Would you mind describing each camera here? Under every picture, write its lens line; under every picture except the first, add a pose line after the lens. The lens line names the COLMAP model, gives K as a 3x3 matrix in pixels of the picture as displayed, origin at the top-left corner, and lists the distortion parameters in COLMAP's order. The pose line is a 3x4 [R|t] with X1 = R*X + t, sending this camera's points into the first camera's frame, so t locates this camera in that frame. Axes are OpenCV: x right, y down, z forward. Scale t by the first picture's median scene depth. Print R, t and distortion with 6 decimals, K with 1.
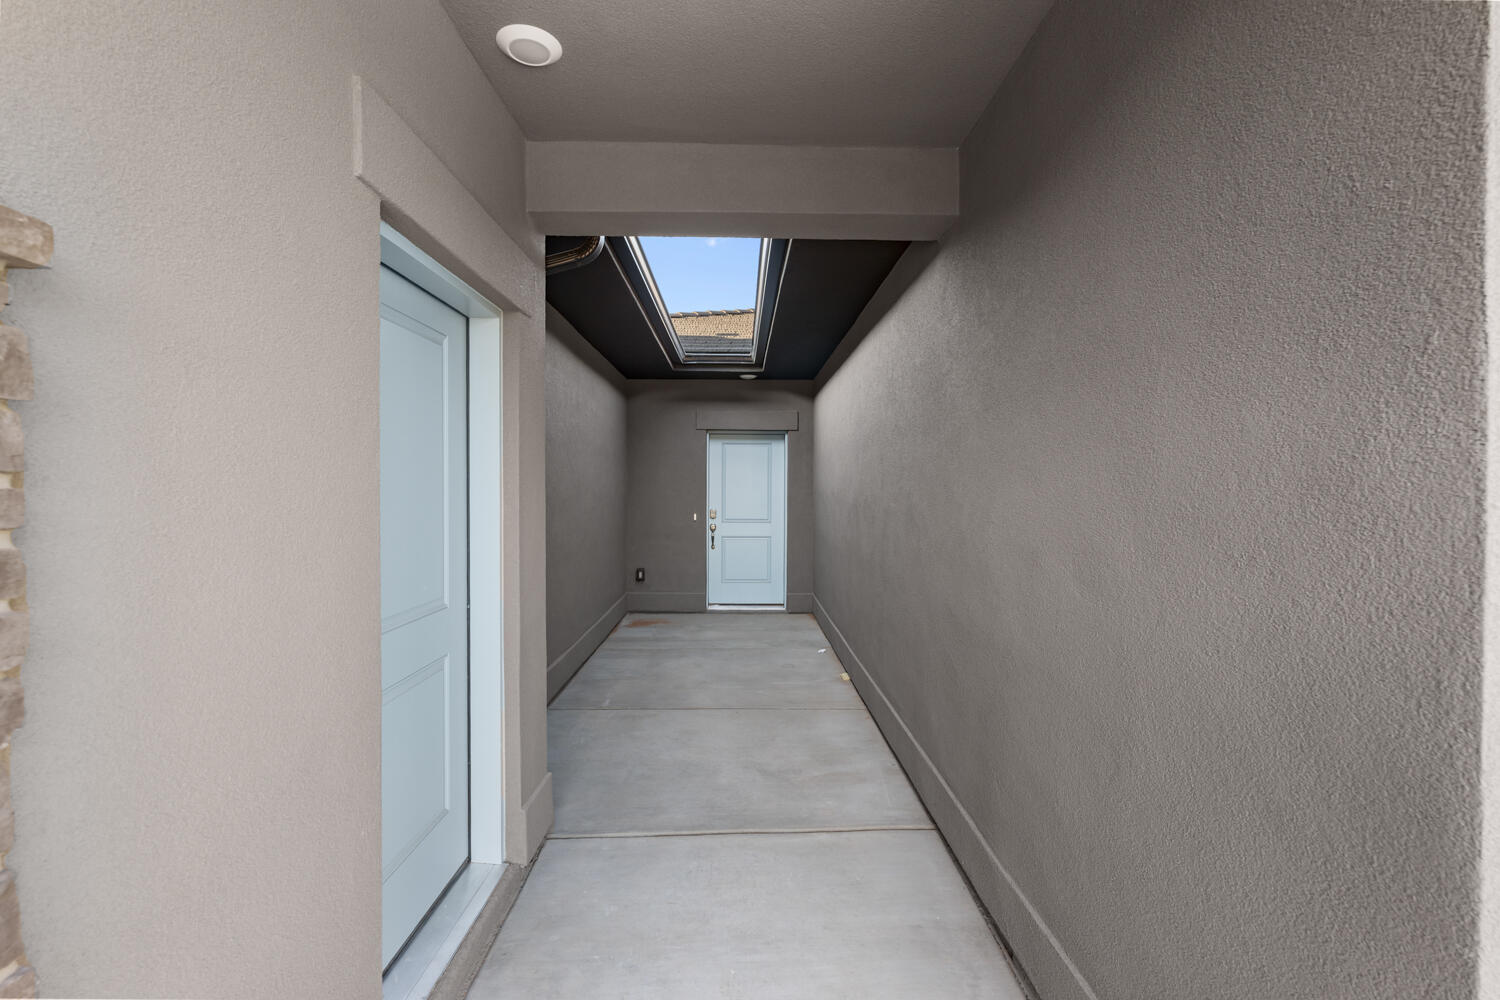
lens RADIAL K [[656.9, 0, 748.4], [0, 656.9, 497.1], [0, 0, 1]] dist [-0.008158, 0.001886]
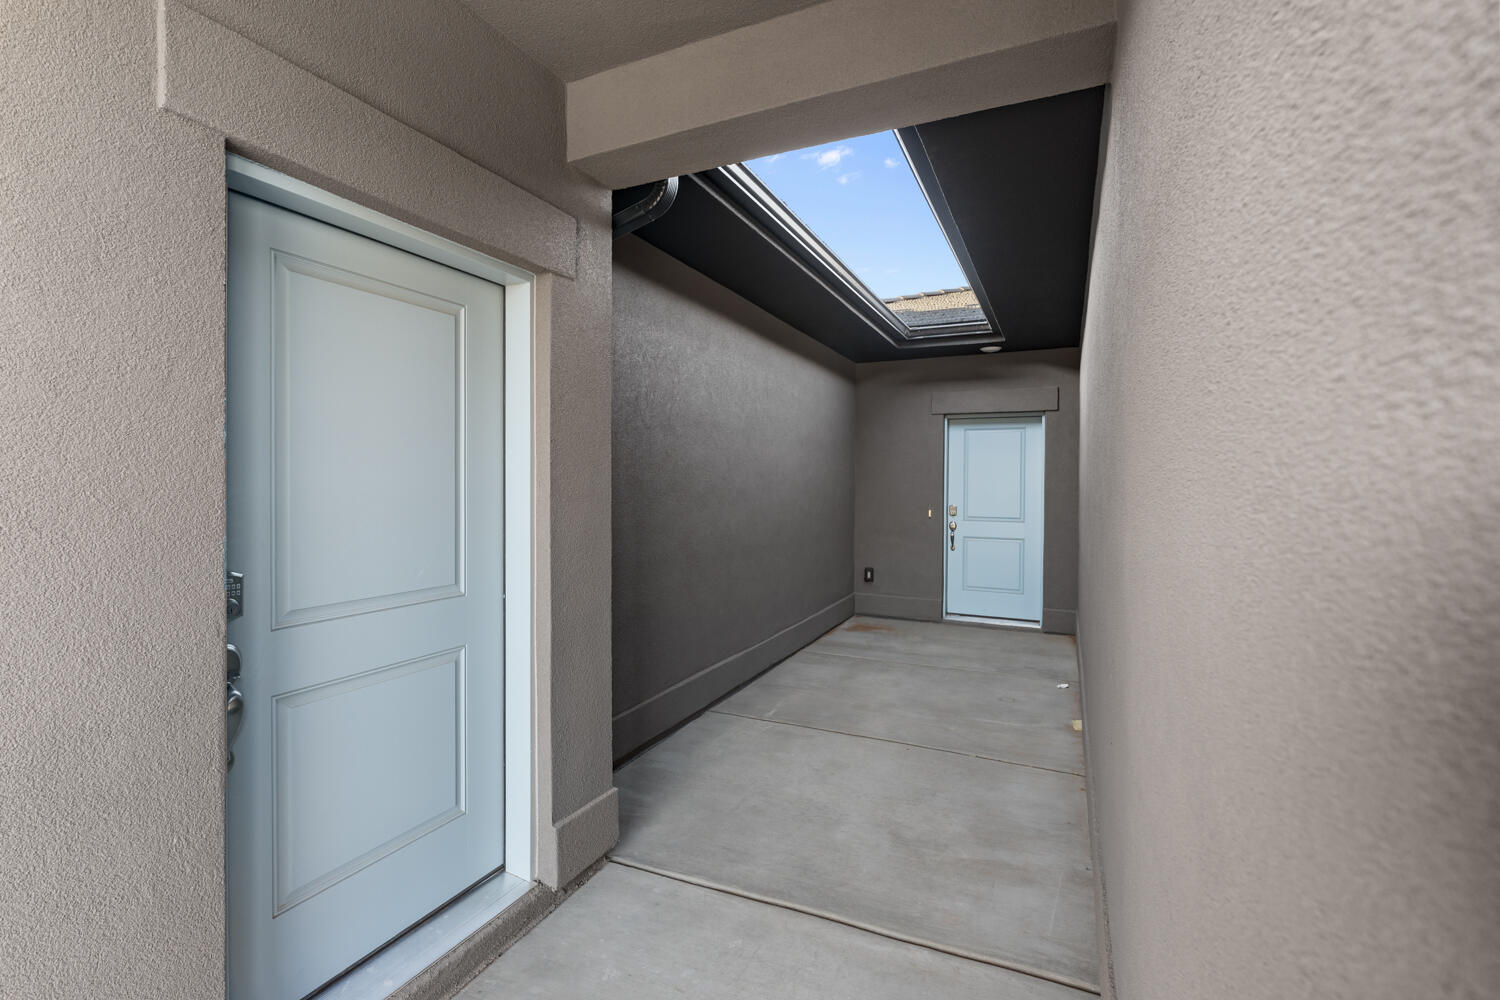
lens RADIAL K [[656.9, 0, 754.3], [0, 656.9, 493.7], [0, 0, 1]] dist [-0.008158, 0.001886]
pose [[0.897289, 0.007772, -0.441375, 0.143009], [-0.008661, 0.999962, 0.000002, 0.008398], [0.441359, 0.003821, 0.897323, 0.150914]]
